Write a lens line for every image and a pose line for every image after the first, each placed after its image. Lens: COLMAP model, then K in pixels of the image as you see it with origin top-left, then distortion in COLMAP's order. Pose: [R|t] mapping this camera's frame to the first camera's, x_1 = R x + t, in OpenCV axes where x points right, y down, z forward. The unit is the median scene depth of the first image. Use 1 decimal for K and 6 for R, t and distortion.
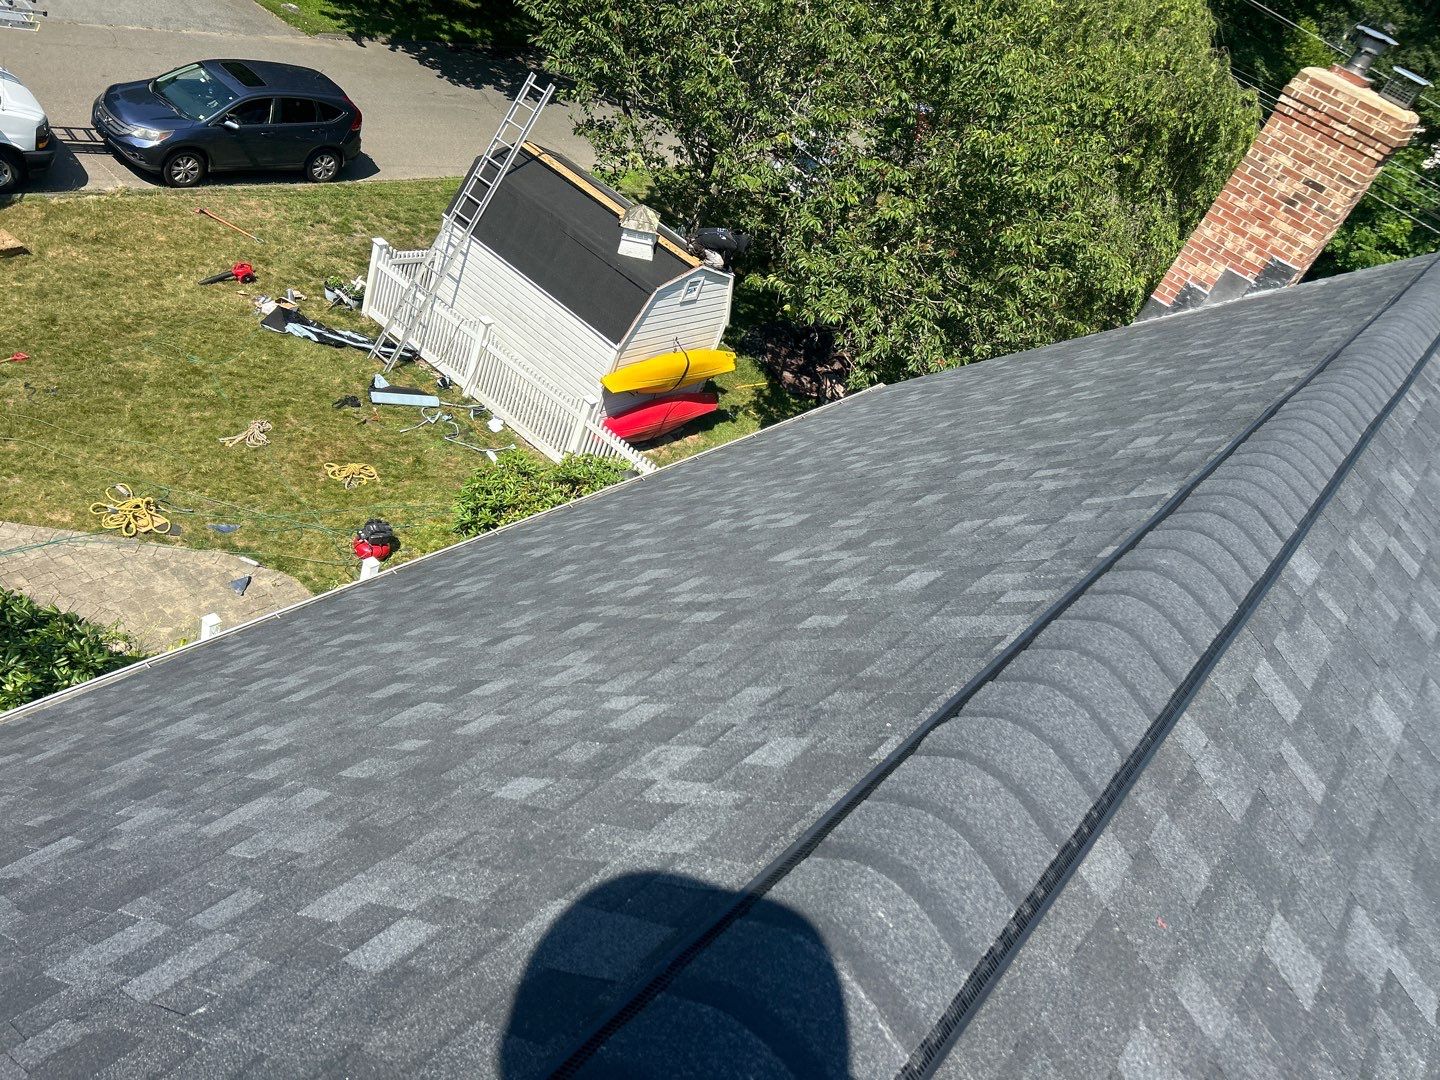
lens RADIAL K [[1088.8, 0, 719.2], [0, 1088.8, 531.6], [0, 0, 1]] dist [0.033776, -0.028526]
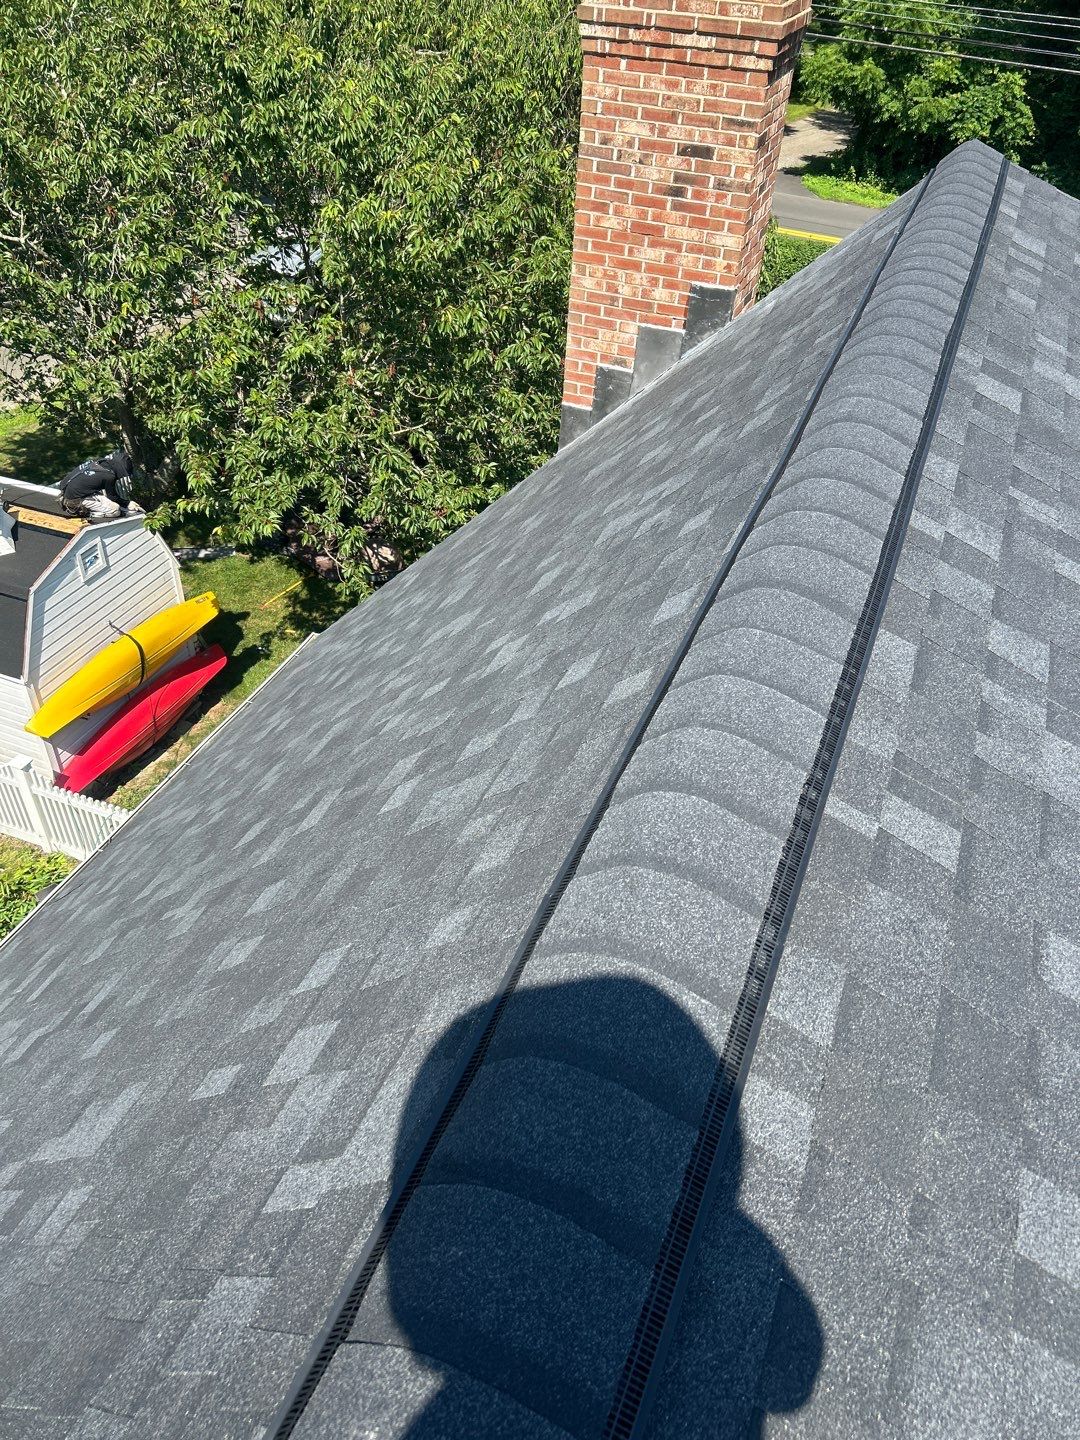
lens RADIAL K [[1090.2, 0, 531.7], [0, 1090.2, 727.7], [0, 0, 1]] dist [0.061054, -0.063879]
pose [[0.908825, -0.416719, 0.019547, 0.464806], [0.412043, 0.903983, 0.114173, -0.200689], [-0.065248, -0.095709, 0.993269, 0.557143]]
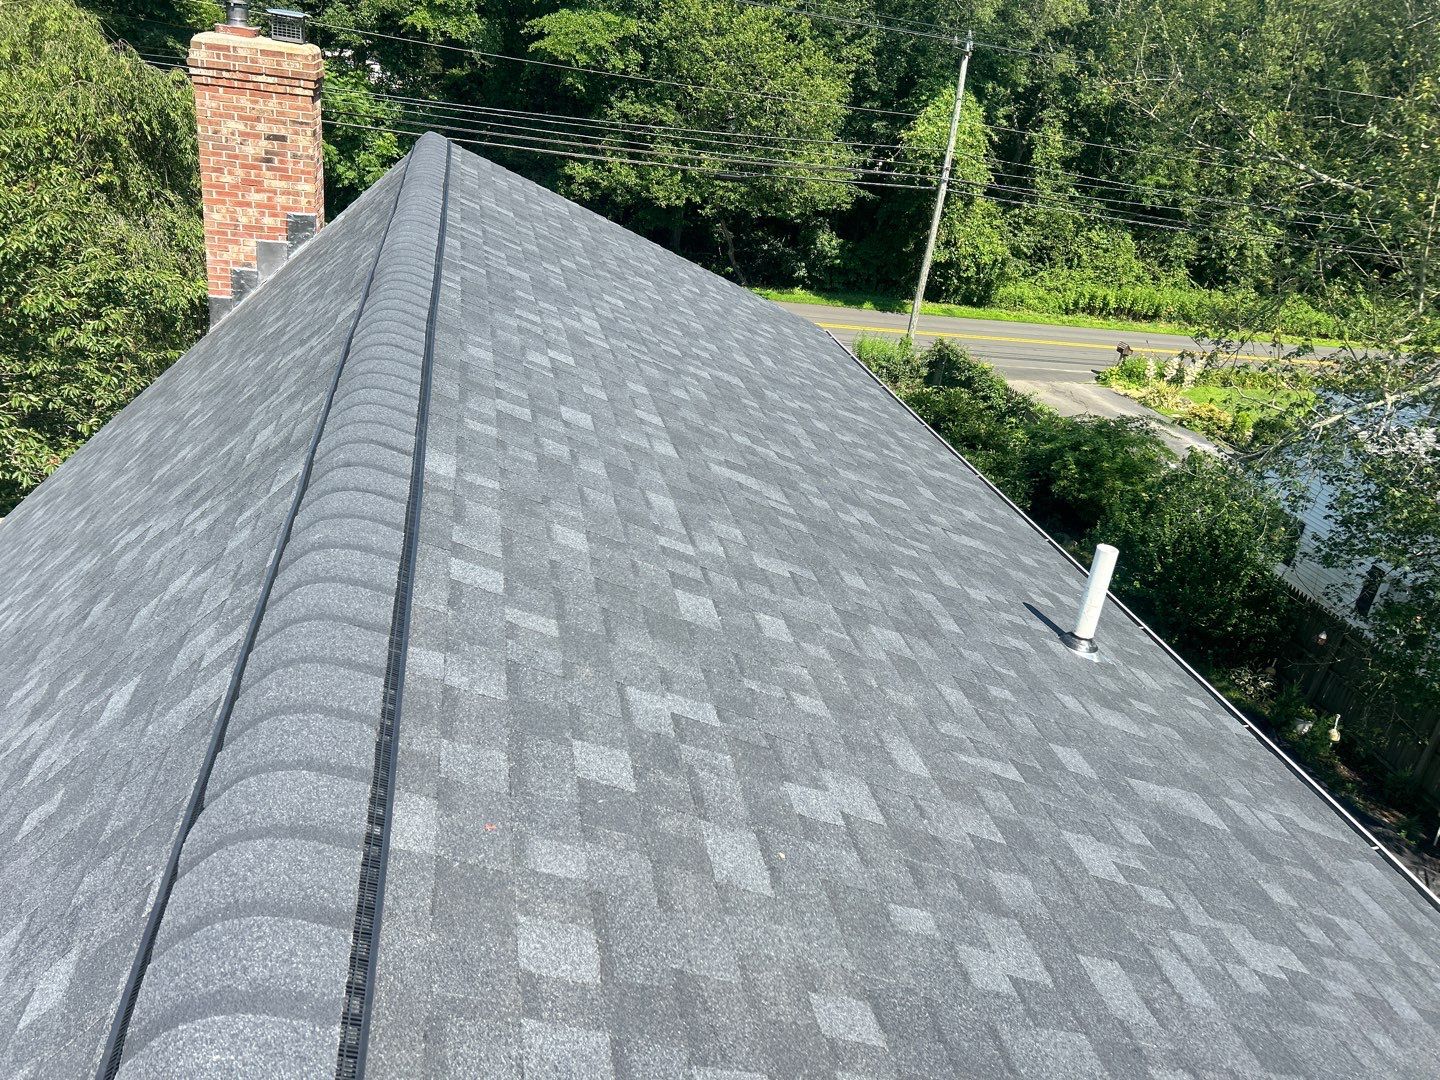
lens RADIAL K [[1091.2, 0, 730.8], [0, 1091.2, 528.2], [0, 0, 1]] dist [0.056513, -0.059119]
pose [[0.617873, -0.550287, 0.561620, 0.032405], [0.543059, 0.815208, 0.201304, 0.010062], [-0.568612, 0.180613, 0.802533, -0.010907]]
